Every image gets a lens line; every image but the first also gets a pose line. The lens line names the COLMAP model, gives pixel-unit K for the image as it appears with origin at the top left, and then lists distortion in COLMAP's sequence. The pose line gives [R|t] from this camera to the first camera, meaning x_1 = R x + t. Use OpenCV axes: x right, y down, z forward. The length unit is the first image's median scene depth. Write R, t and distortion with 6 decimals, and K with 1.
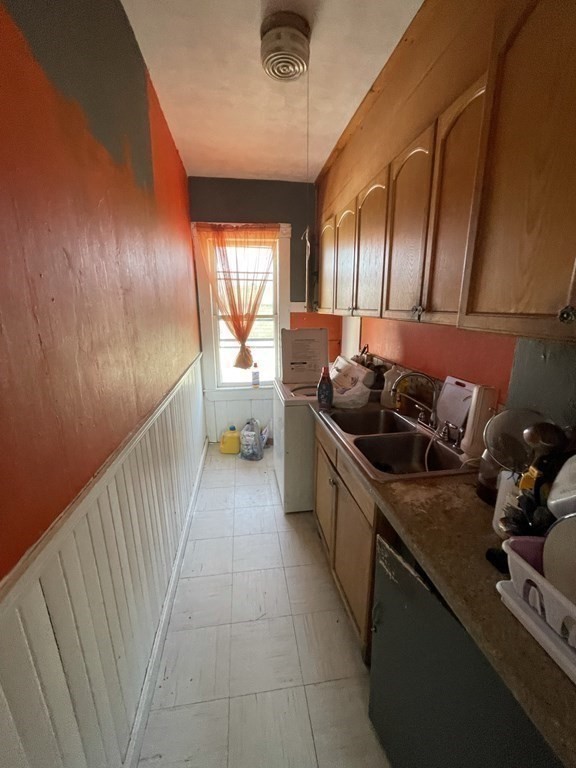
lens RADIAL K [[312.1, 0, 291.9], [0, 312.1, 384.1], [0, 0, 1]] dist [-0.001506, -0.000023]
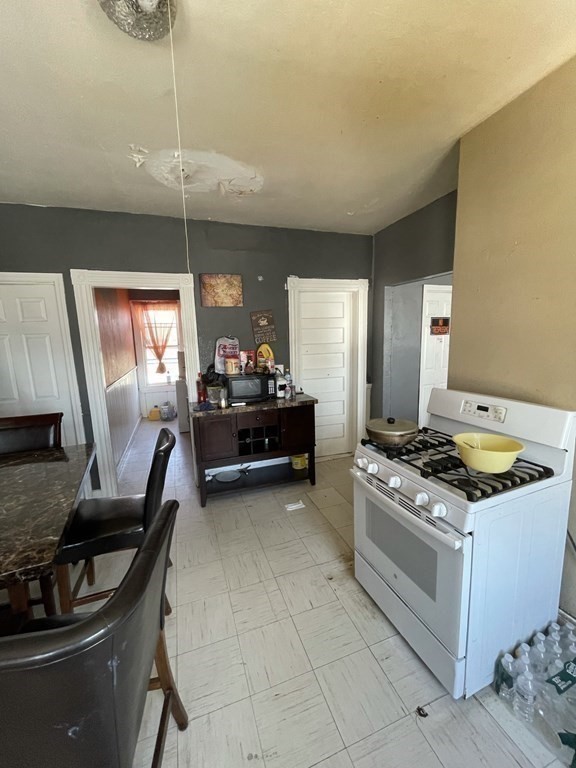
lens RADIAL K [[312.1, 0, 289.2], [0, 312.1, 381.5], [0, 0, 1]] dist [-0.001506, -0.000023]
pose [[0.974057, -0.058426, 0.218629, 0.182772], [0.078220, 0.993475, -0.083001, 0.211761], [-0.212353, 0.097949, 0.972272, -0.983447]]
